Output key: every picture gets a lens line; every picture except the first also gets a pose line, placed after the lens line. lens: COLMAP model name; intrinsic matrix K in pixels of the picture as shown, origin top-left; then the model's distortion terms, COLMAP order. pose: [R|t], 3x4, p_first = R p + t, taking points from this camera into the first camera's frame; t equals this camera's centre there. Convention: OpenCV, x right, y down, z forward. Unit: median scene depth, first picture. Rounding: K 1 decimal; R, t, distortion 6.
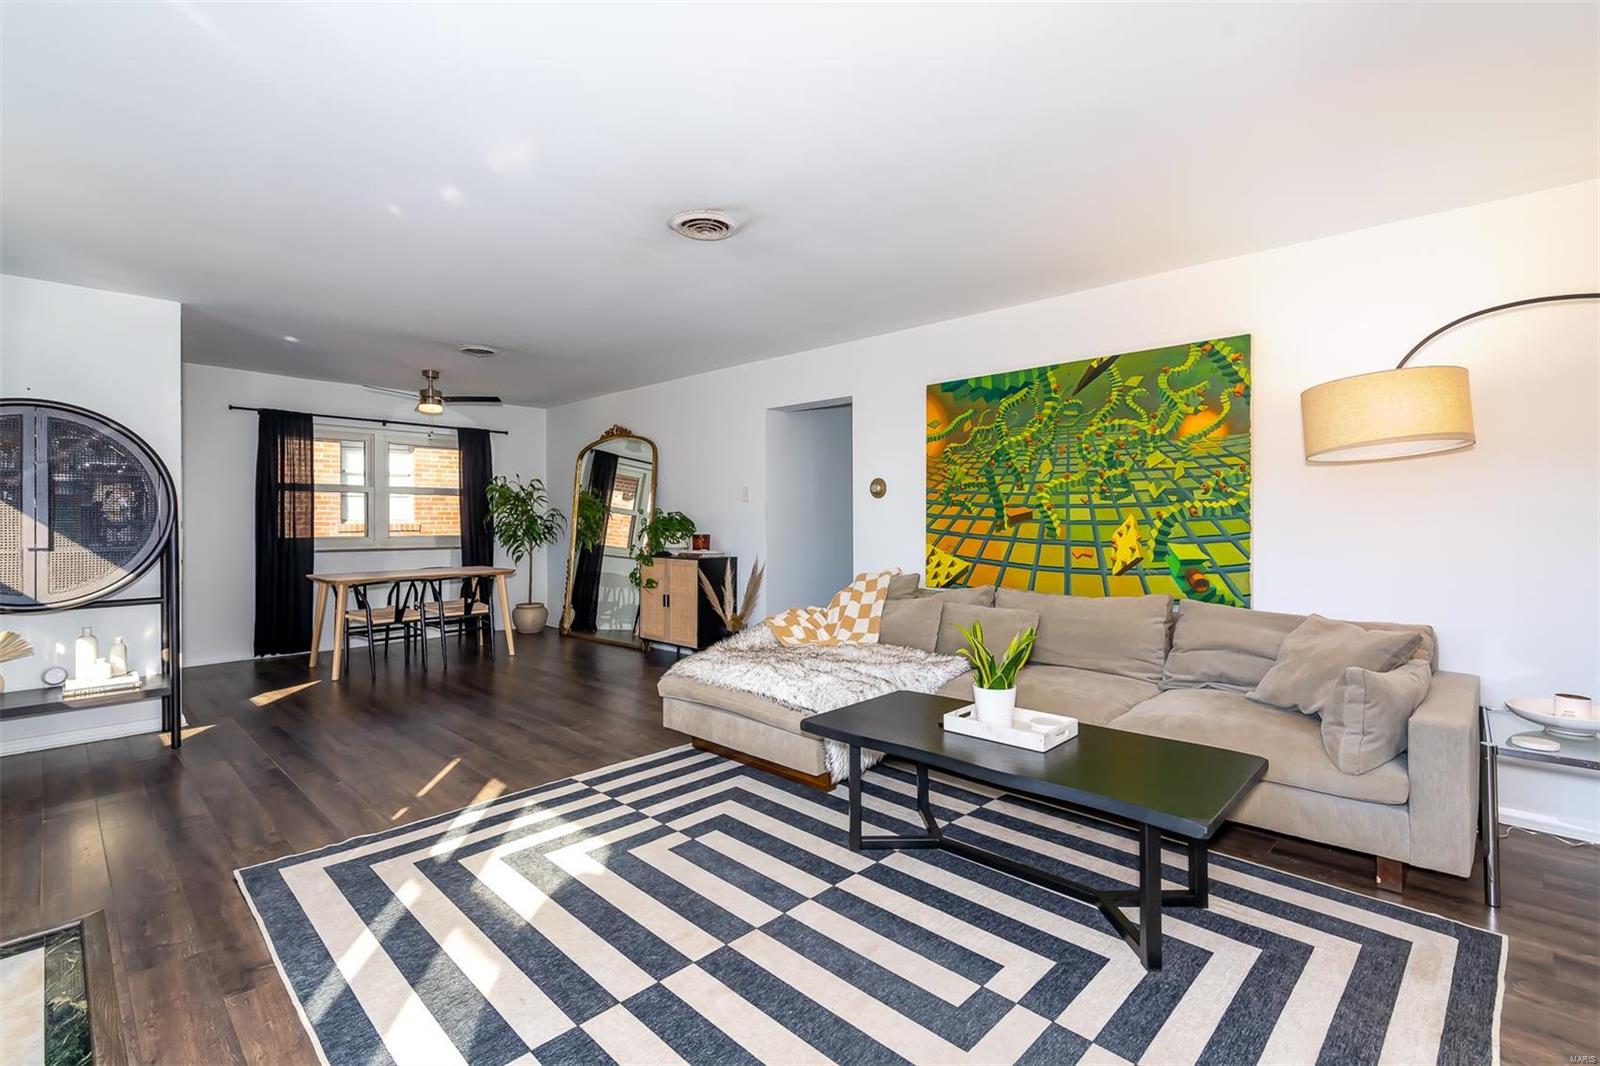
lens RADIAL K [[724.3, 0, 804.0], [0, 724.3, 521.8], [0, 0, 1]] dist [0.009246, -0.003153]
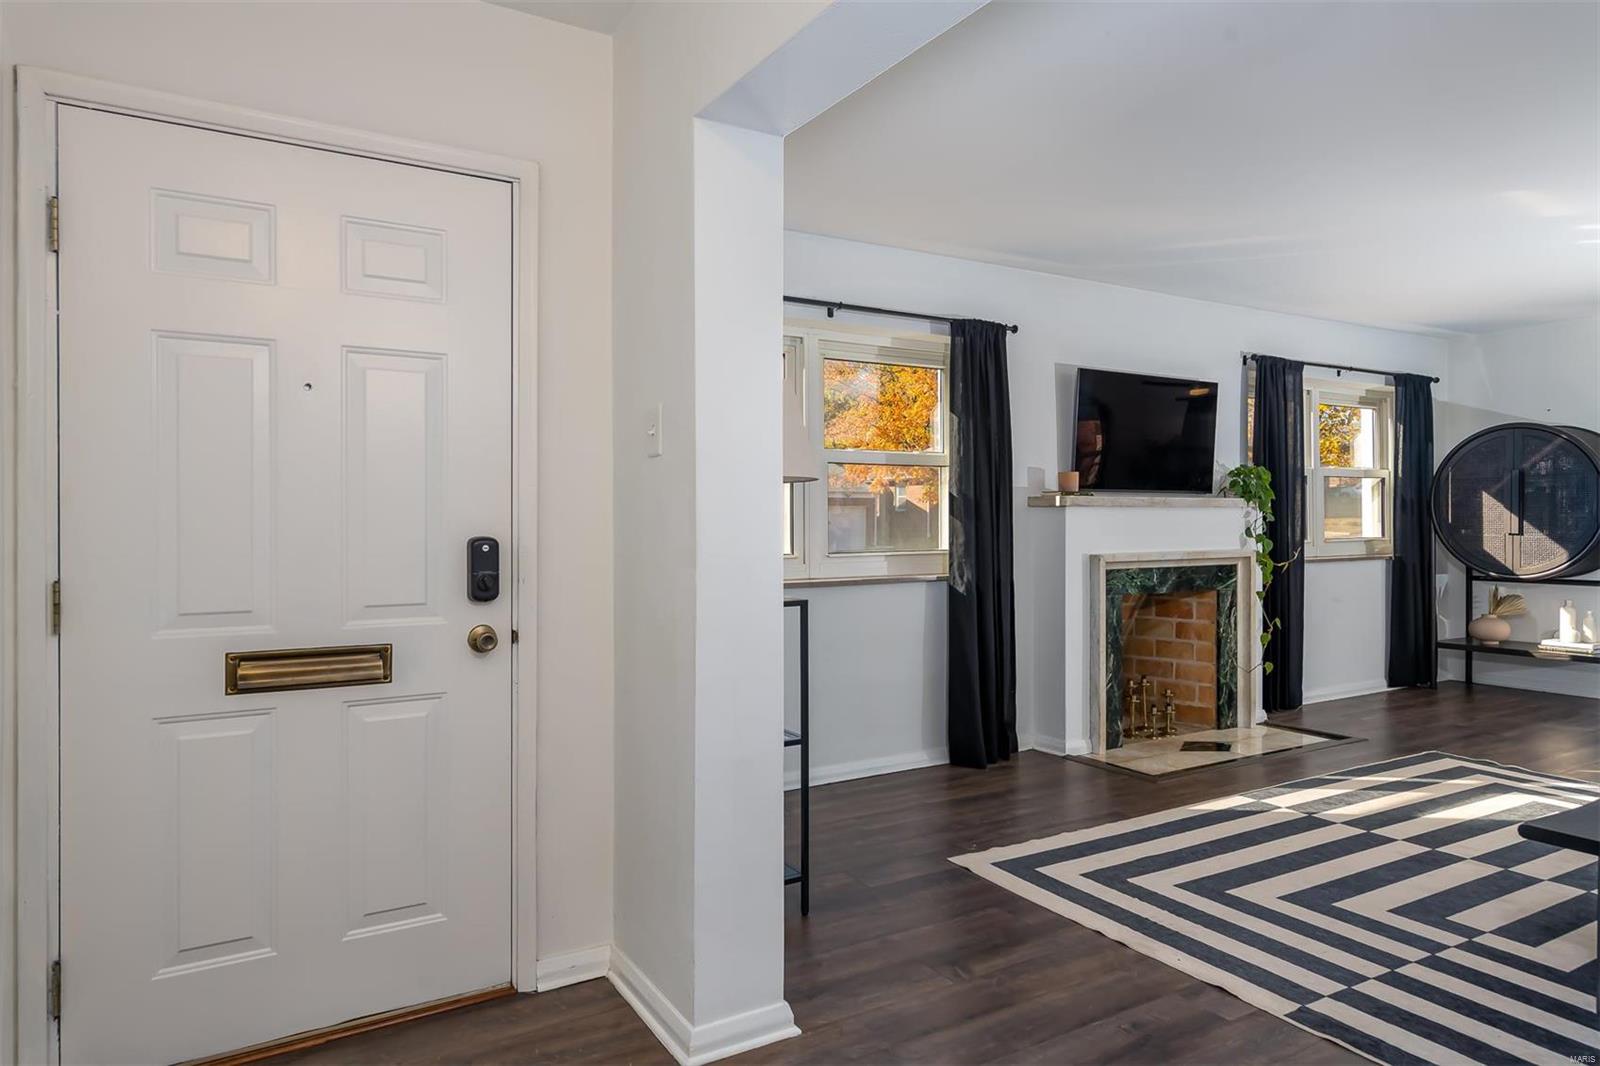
lens RADIAL K [[975.4, 0, 796.5], [0, 975.4, 522.2], [0, 0, 1]] dist [0.016369, 0.001200]
pose [[-0.267008, 0.009592, -0.963647, 0.858203], [0.000939, 0.999953, 0.009693, -0.002826], [0.963694, 0.001683, -0.267004, 0.163897]]
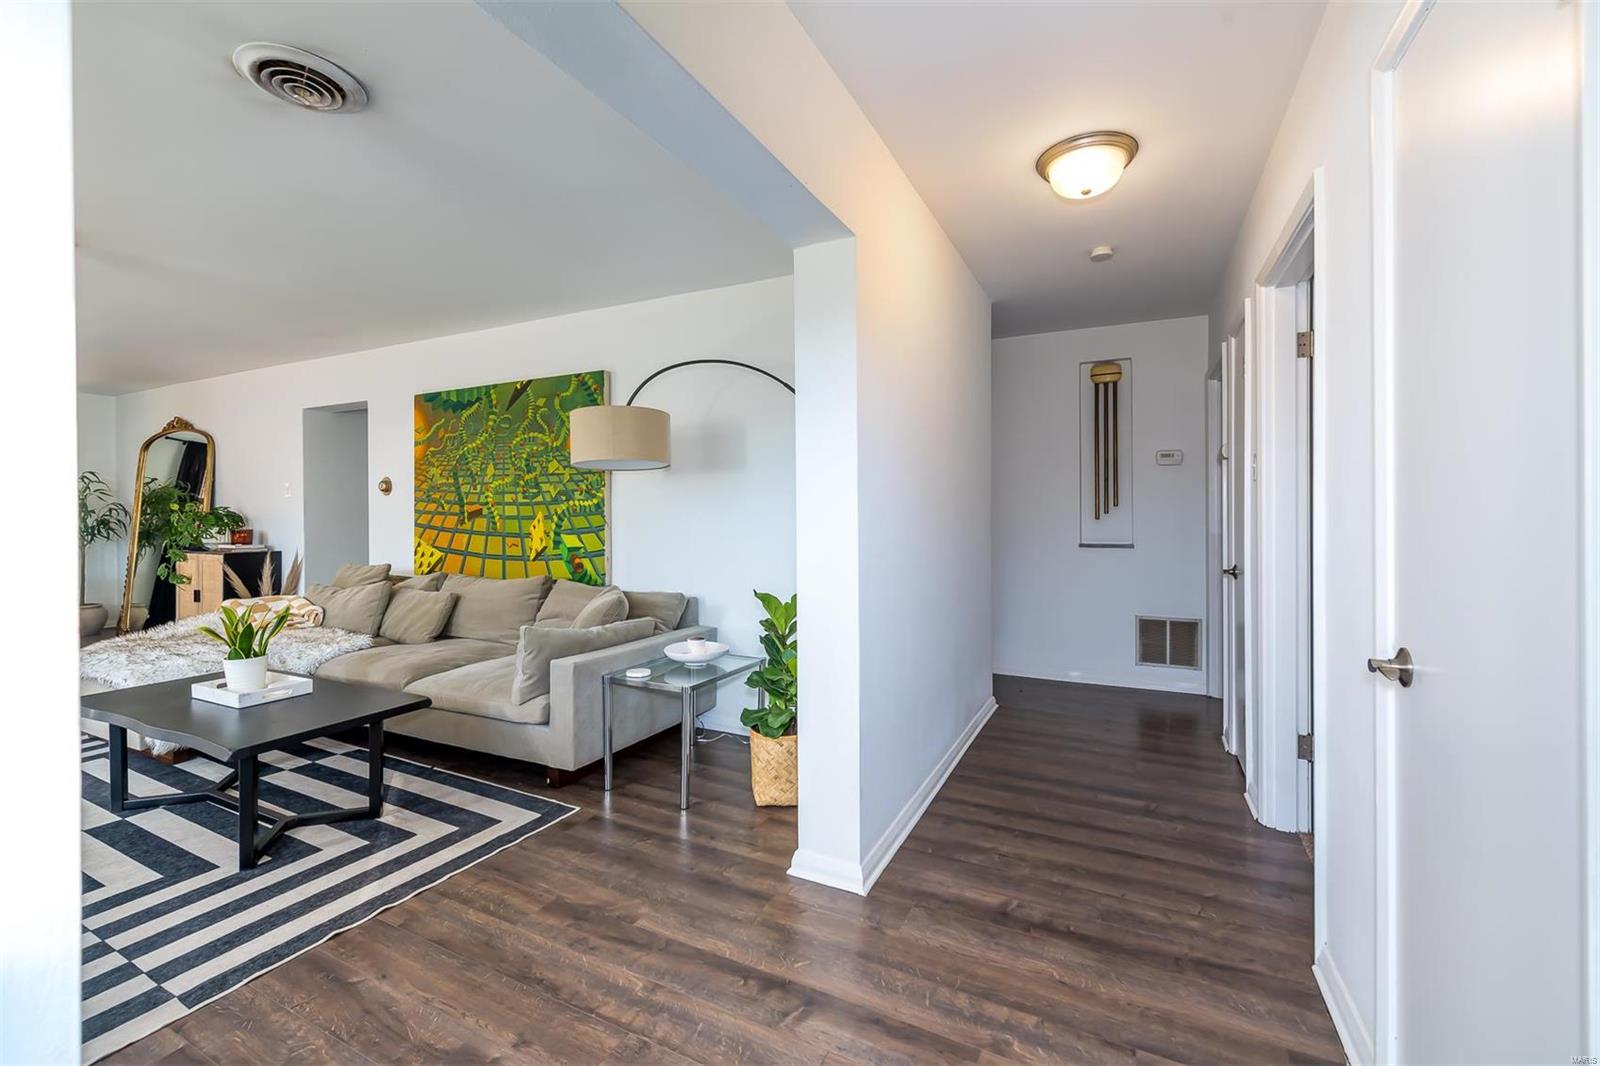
lens RADIAL K [[684.4, 0, 792.8], [0, 684.4, 513.8], [0, 0, 1]] dist [0.016432, -0.000112]
pose [[0.964947, -0.003095, 0.262425, 0.489006], [0.002748, 0.999995, 0.001687, -0.005441], [-0.262429, -0.000906, 0.964951, -0.196698]]
